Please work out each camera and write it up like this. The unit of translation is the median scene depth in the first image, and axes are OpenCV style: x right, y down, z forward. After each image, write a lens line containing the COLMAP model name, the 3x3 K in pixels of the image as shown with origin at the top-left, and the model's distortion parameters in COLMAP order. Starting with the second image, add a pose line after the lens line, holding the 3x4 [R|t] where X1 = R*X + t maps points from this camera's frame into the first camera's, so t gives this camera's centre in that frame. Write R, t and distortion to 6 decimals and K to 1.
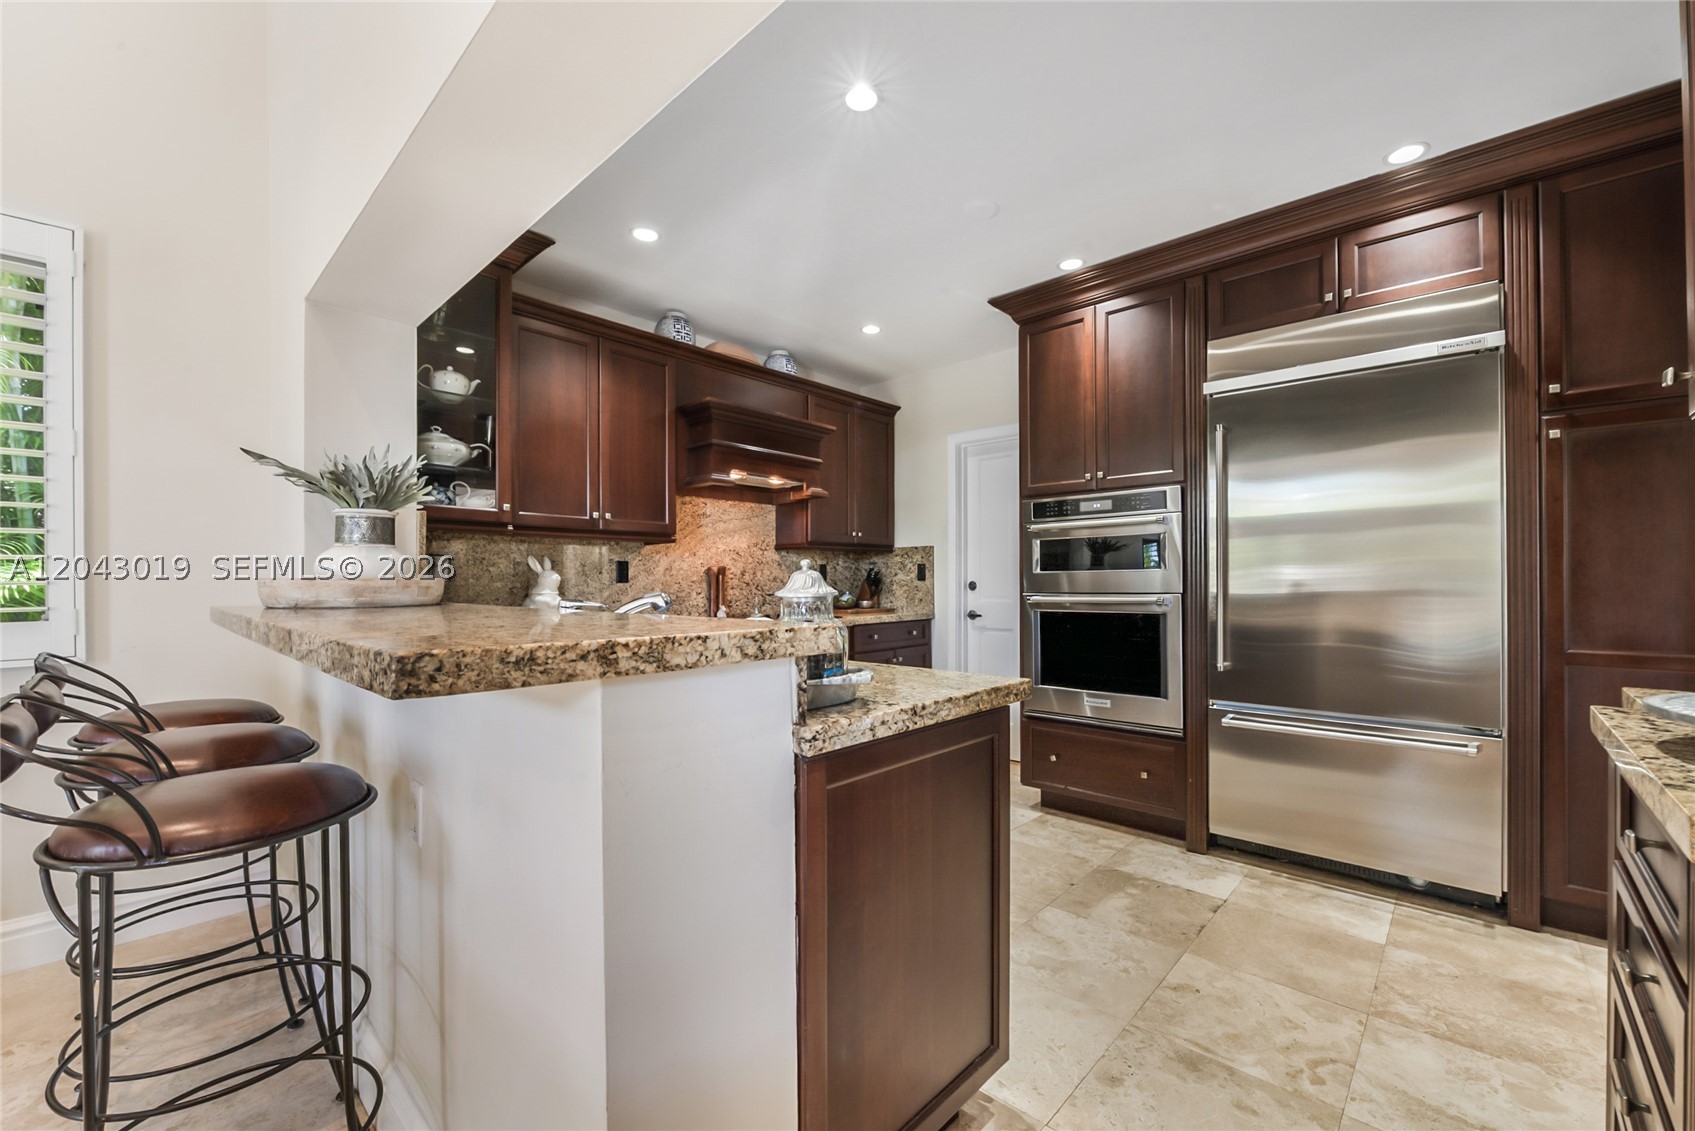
lens RADIAL K [[688.2, 0, 848.8], [0, 688.2, 577.1], [0, 0, 1]] dist [-0.008236, -0.000260]
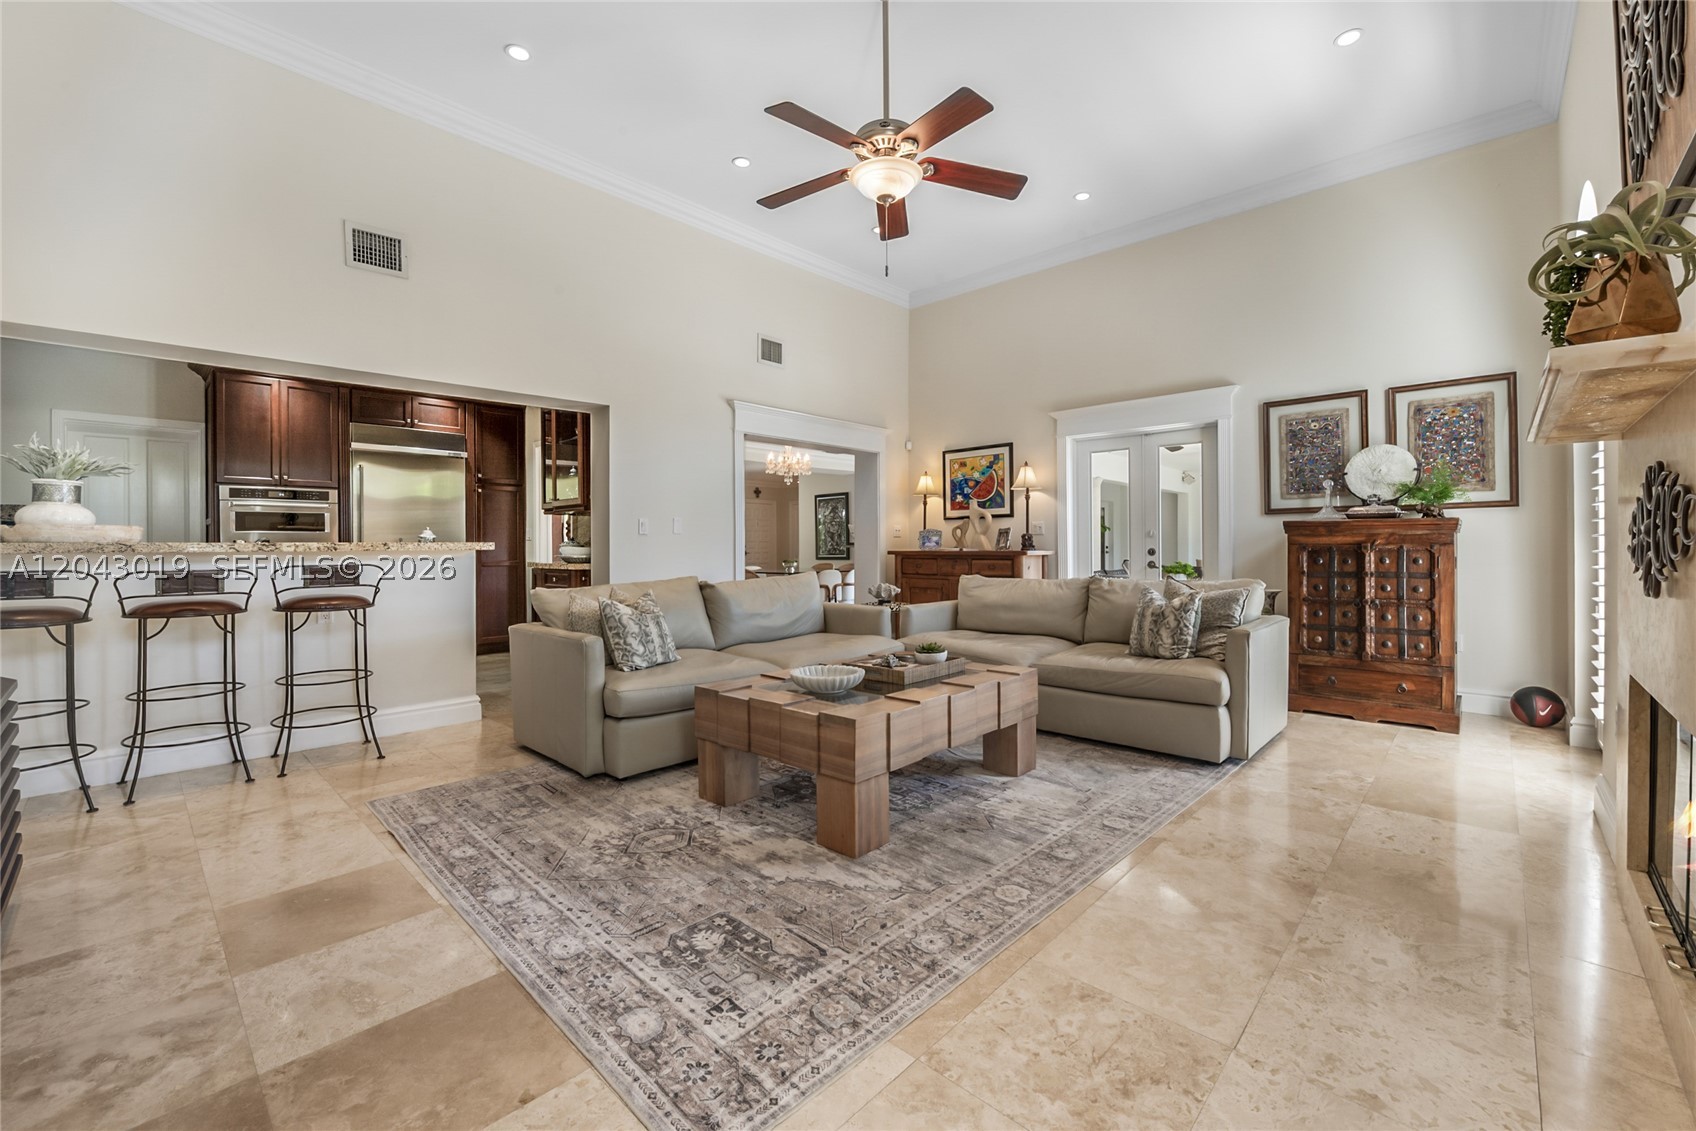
lens RADIAL K [[688.6, 0, 851.4], [0, 688.6, 550.5], [0, 0, 1]] dist [-0.008236, -0.000260]
pose [[0.006577, -0.003431, 0.999972, -1.476887], [-0.000857, 0.999994, 0.003437, 0.033517], [-0.999978, -0.000880, 0.006574, -0.499663]]
